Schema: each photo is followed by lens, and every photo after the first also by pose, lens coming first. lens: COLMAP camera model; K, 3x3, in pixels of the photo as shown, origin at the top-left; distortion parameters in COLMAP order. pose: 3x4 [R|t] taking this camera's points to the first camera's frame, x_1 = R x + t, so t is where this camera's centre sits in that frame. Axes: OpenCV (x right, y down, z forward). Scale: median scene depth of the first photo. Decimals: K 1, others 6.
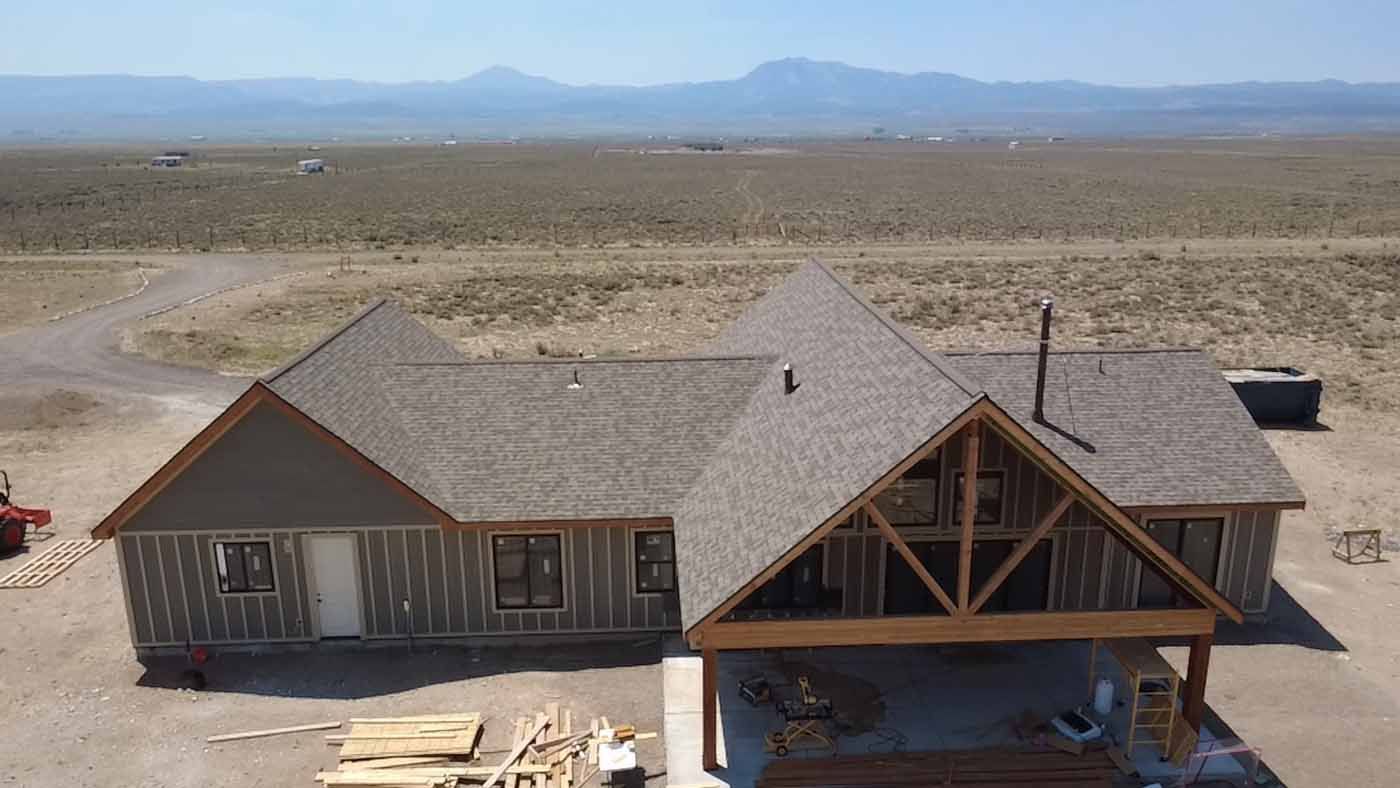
lens RADIAL K [[1018.1, 0, 700.0], [0, 1018.1, 393.4], [0, 0, 1]] dist [-0.000049, 0.005231]
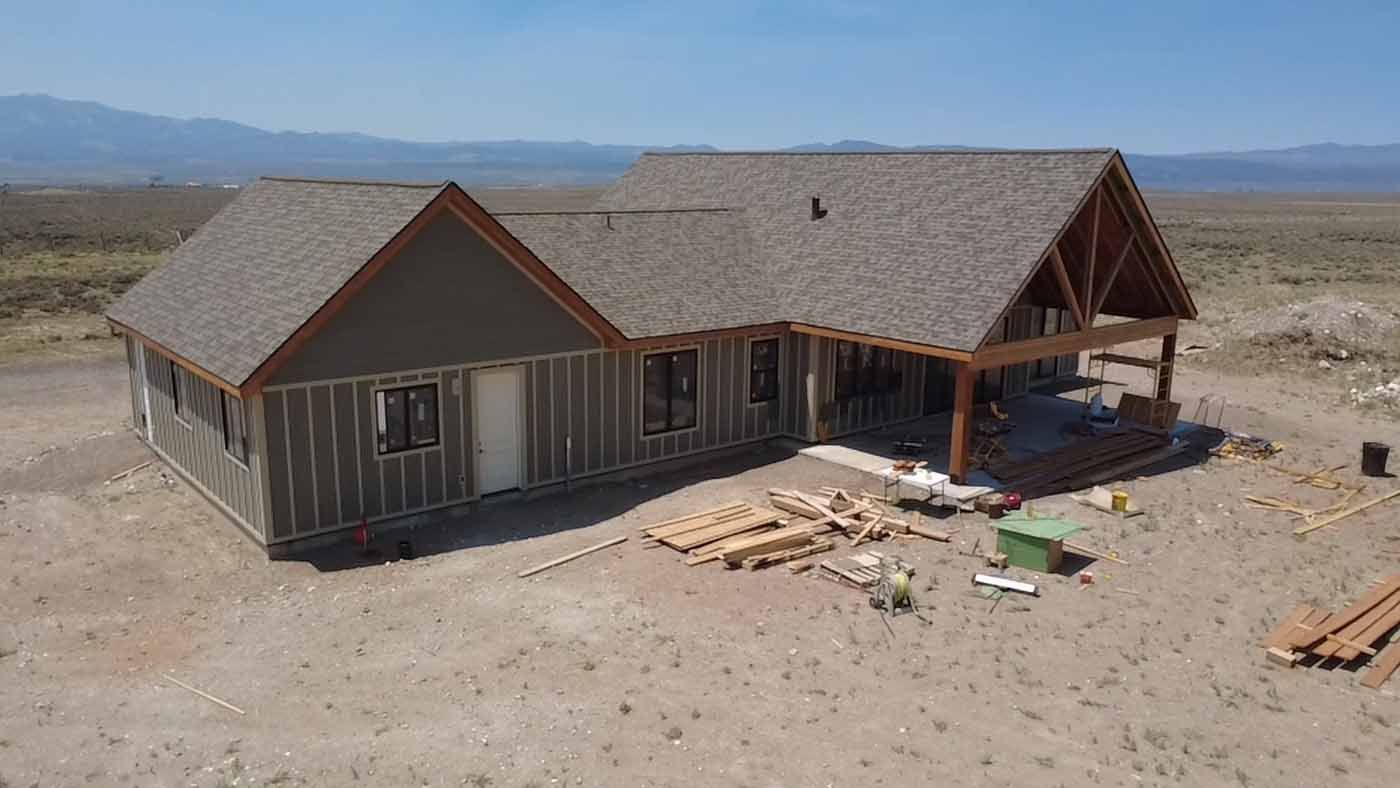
lens RADIAL K [[1018.1, 0, 696.7], [0, 1018.1, 394.0], [0, 0, 1]] dist [-0.000049, 0.005231]
pose [[0.802795, -0.113335, 0.585385, -0.742128], [0.142965, 0.989718, -0.004445, 0.187822], [-0.578863, 0.087258, 0.810743, 0.179102]]
